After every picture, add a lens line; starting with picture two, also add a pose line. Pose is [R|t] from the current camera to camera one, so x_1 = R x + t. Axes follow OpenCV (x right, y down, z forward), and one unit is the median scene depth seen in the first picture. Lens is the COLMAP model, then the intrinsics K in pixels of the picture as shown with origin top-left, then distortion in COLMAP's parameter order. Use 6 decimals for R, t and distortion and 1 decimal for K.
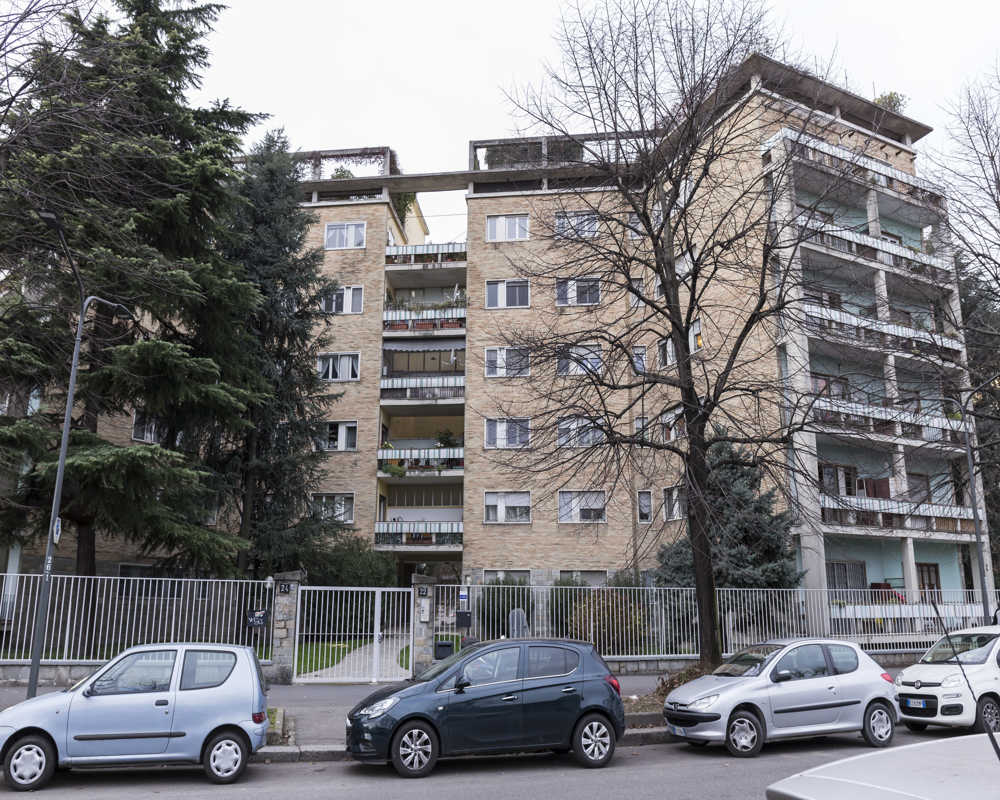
lens RADIAL K [[785.4, 0, 500.0], [0, 785.4, 400.0], [0, 0, 1]] dist [-0.013977, -0.011564]
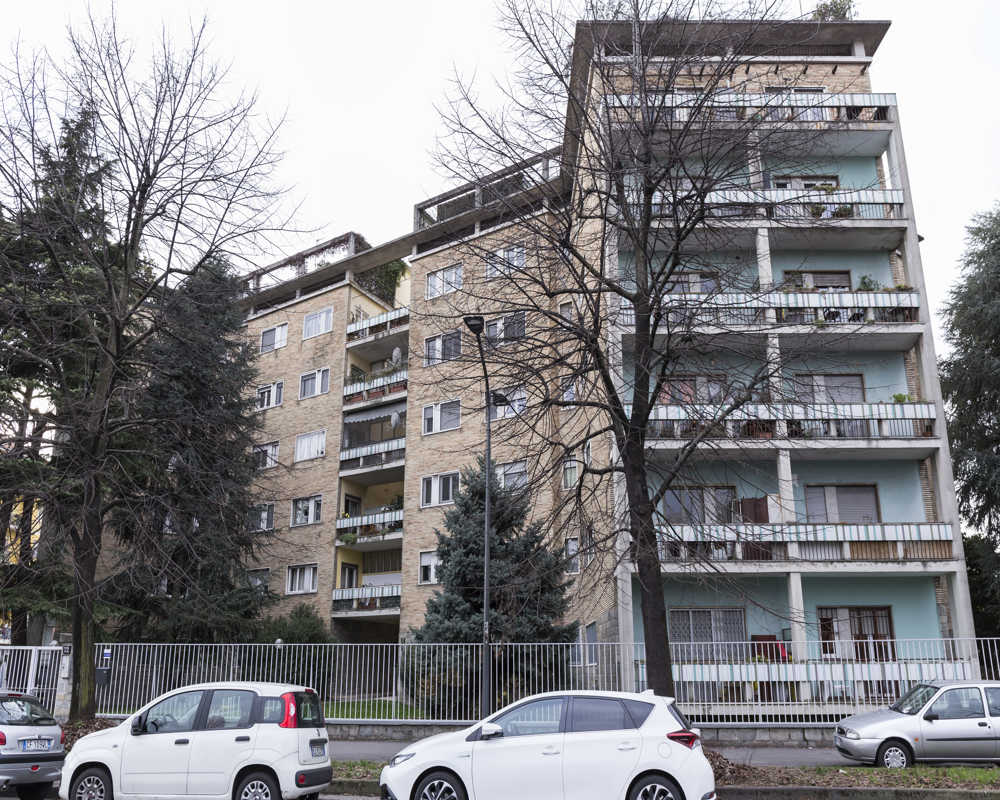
lens RADIAL K [[791.4, 0, 499.4], [0, 791.4, 434.6], [0, 0, 1]] dist [-0.014535, -0.008109]
pose [[0.879348, -0.142677, -0.454301, 0.526687], [0.121655, 0.989708, -0.075351, 0.056992], [0.460376, 0.010992, 0.887656, 0.167203]]
